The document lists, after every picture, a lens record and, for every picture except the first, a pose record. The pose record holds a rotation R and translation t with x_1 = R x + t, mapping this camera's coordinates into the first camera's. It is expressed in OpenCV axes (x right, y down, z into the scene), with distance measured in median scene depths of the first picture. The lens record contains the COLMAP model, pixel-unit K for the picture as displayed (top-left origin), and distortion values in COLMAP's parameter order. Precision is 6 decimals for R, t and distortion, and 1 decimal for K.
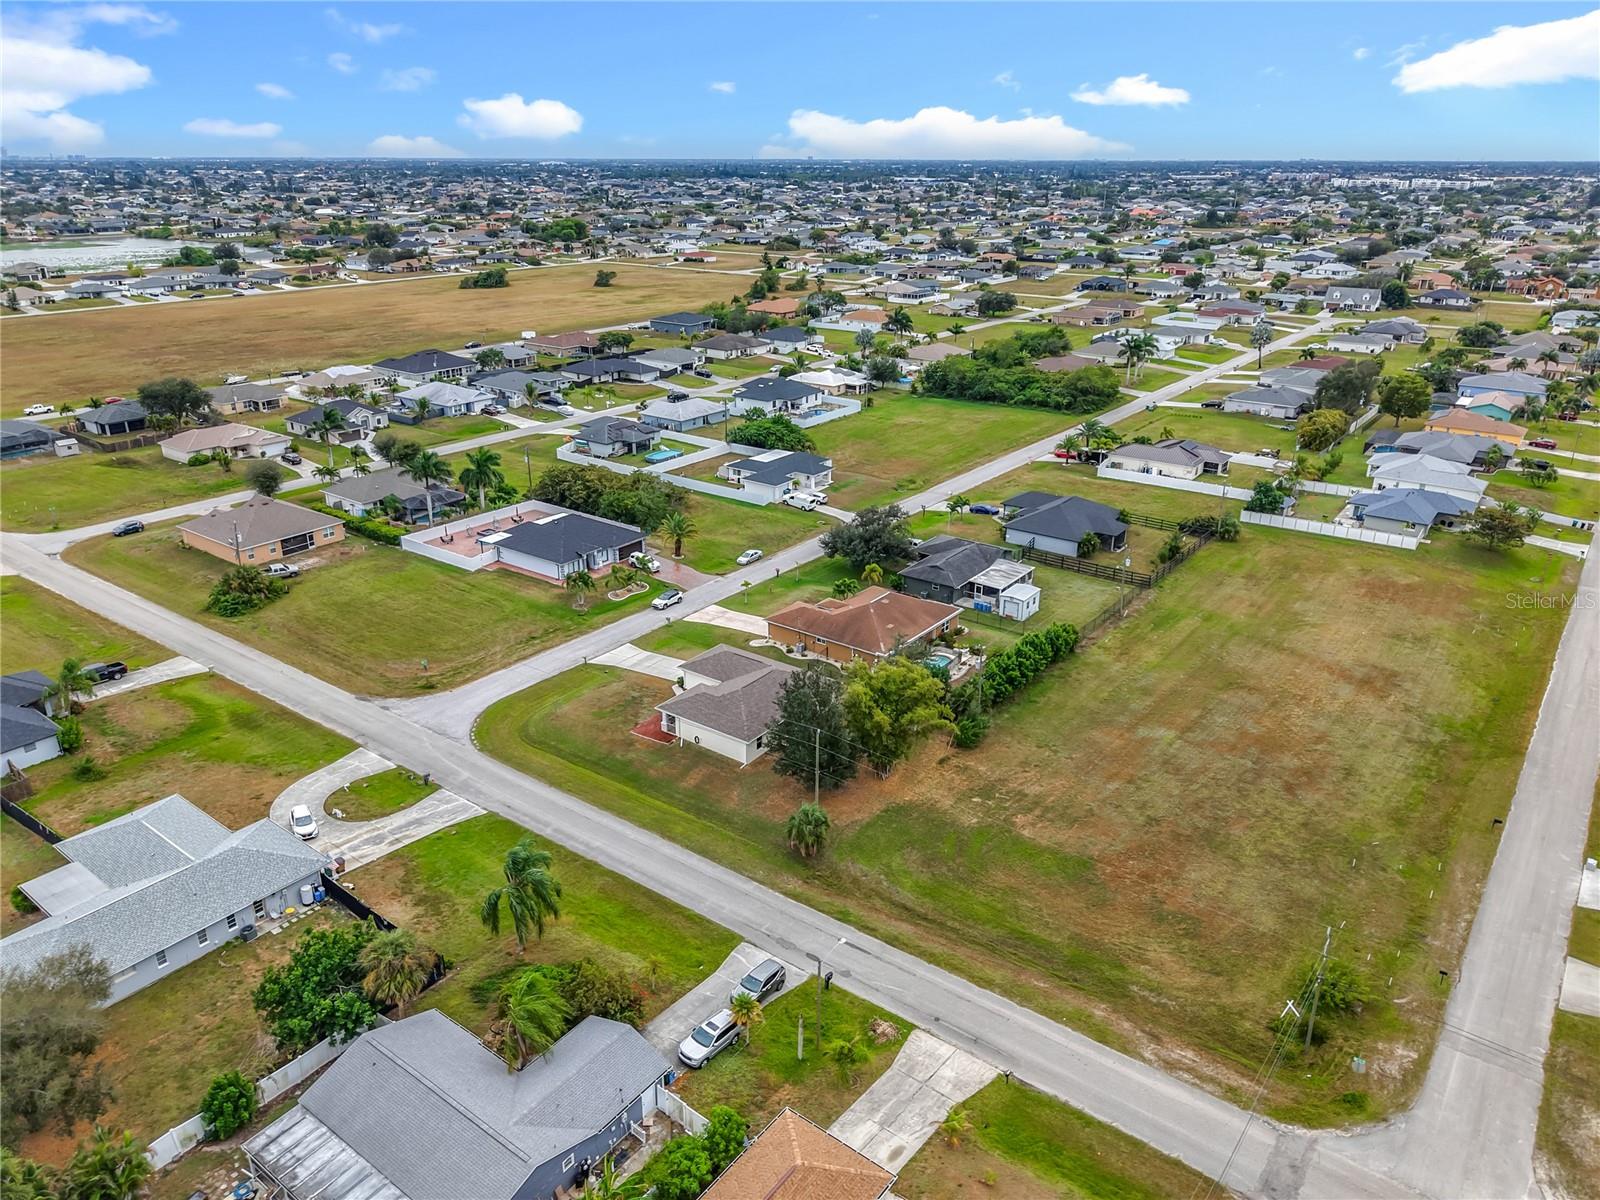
lens RADIAL K [[1096.3, 0, 800.0], [0, 1096.3, 600.0], [0, 0, 1]] dist [0.055134, -0.090872]
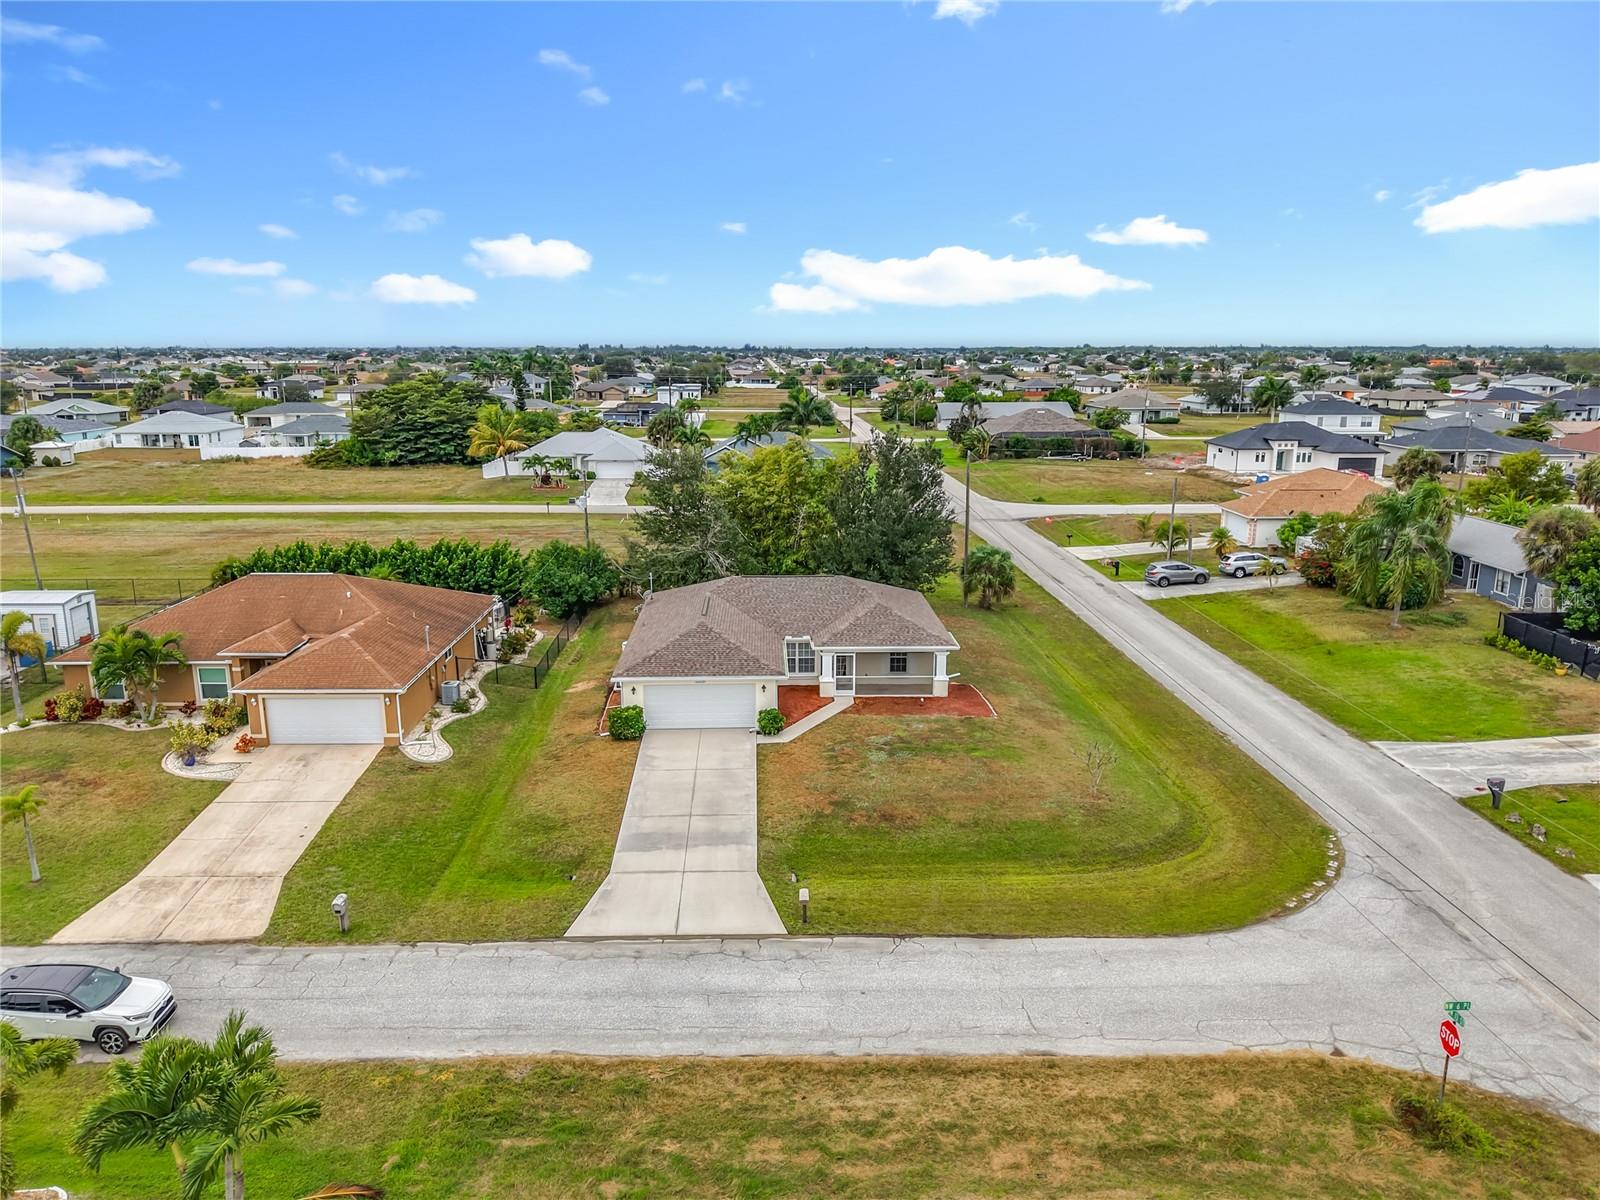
lens RADIAL K [[1096.3, 0, 800.0], [0, 1096.3, 600.0], [0, 0, 1]] dist [0.055134, -0.090872]
pose [[-0.623897, -0.177935, 0.760981, -0.339914], [0.291411, 0.850540, 0.437791, -0.111667], [-0.725143, 0.494895, -0.478797, 0.962337]]
